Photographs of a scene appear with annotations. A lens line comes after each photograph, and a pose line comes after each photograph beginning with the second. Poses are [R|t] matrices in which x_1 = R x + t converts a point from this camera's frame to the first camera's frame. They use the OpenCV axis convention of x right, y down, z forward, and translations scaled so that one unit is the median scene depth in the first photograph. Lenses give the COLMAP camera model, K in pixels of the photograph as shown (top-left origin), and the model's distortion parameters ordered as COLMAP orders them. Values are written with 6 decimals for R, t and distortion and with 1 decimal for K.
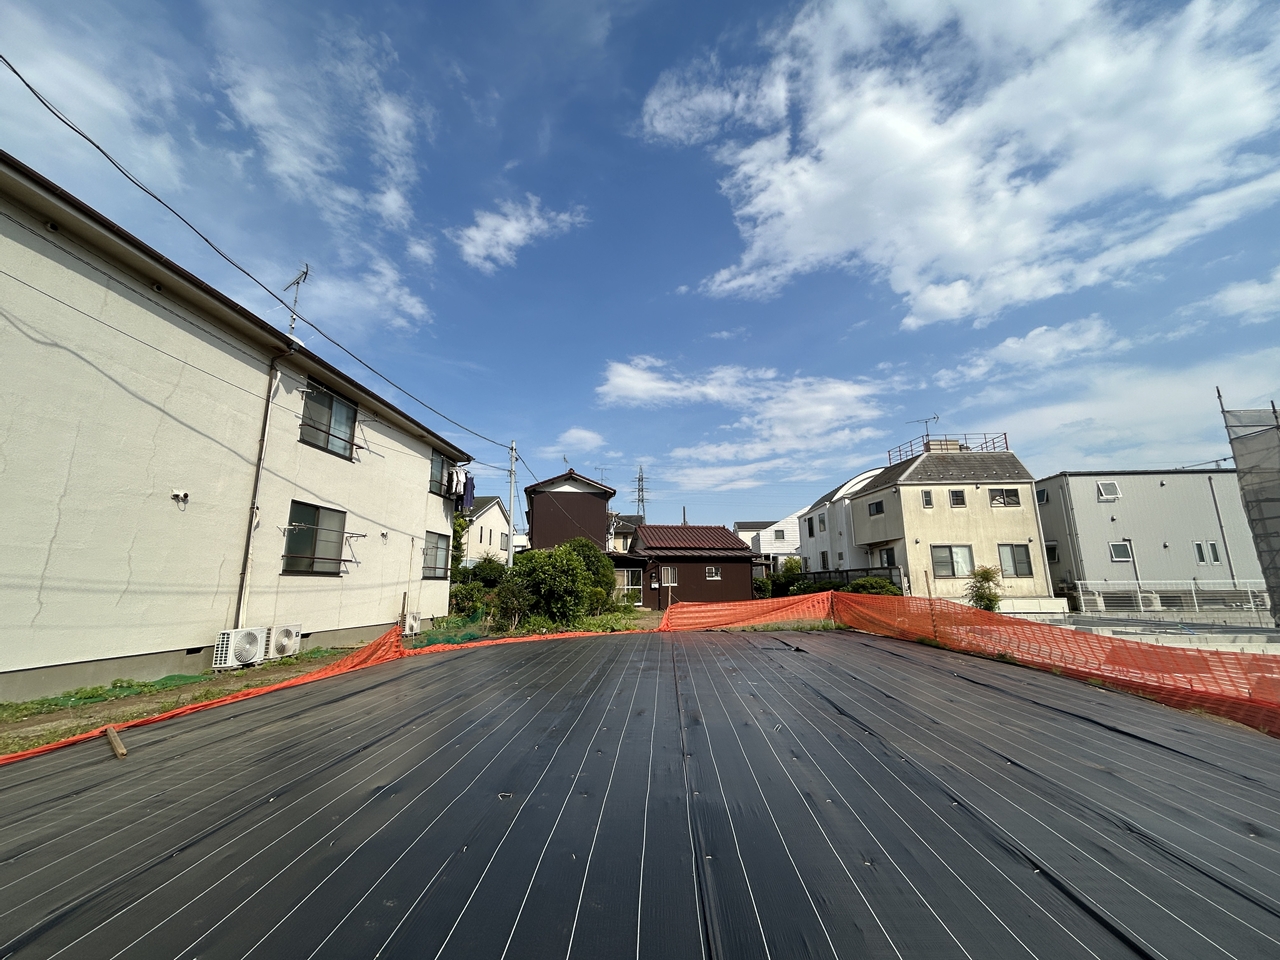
lens RADIAL K [[518.6, 0, 646.4], [0, 518.6, 478.3], [0, 0, 1]] dist [0.007998, -0.000246]
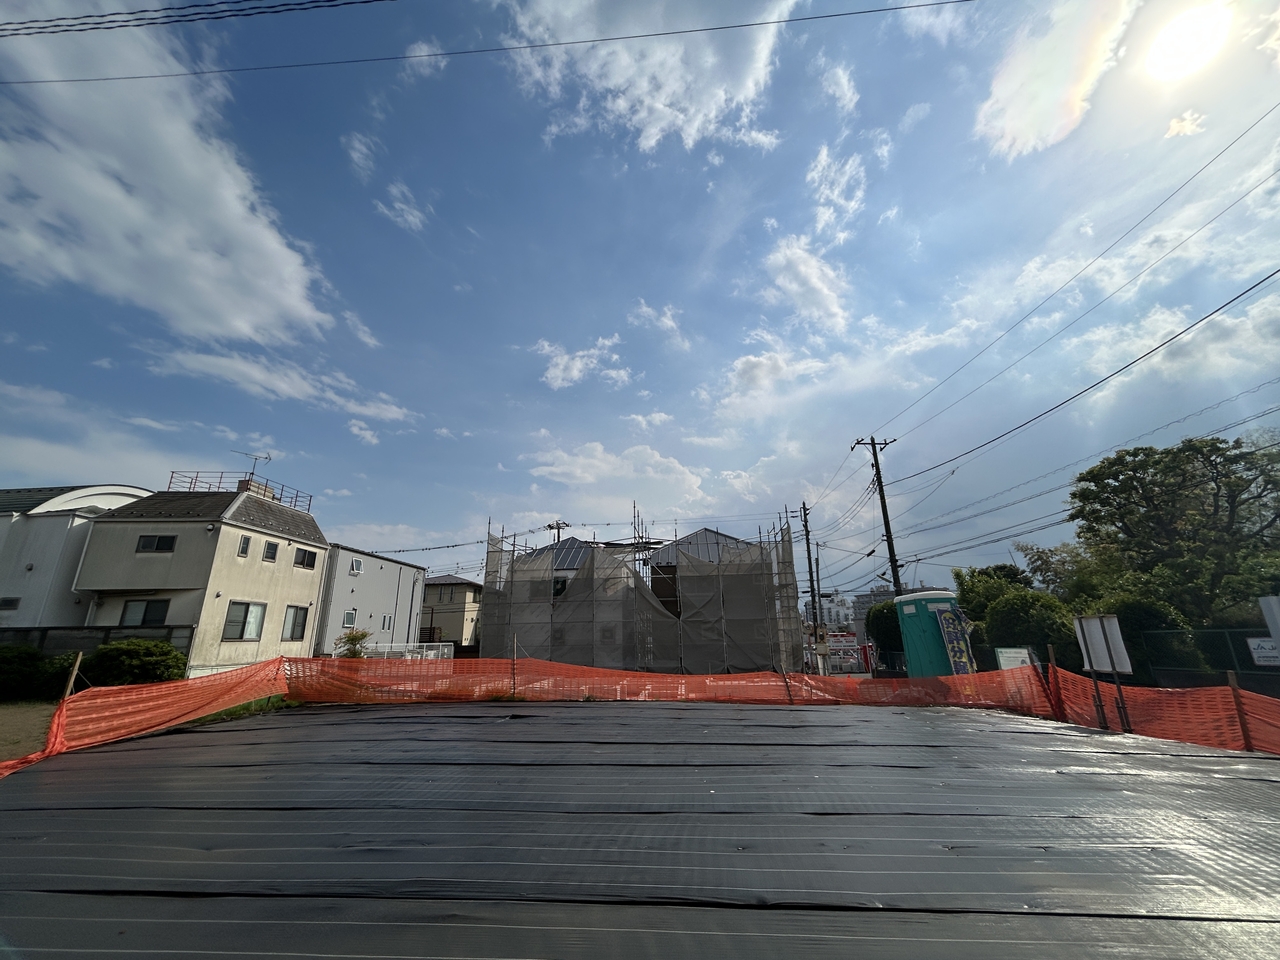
lens RADIAL K [[518.6, 0, 636.7], [0, 518.6, 478.1], [0, 0, 1]] dist [0.007998, -0.000246]
pose [[0.024365, 0.305920, 0.951745, -0.299783], [-0.192648, 0.935621, -0.295805, 0.064152], [-0.980965, -0.176144, 0.081731, 0.312290]]
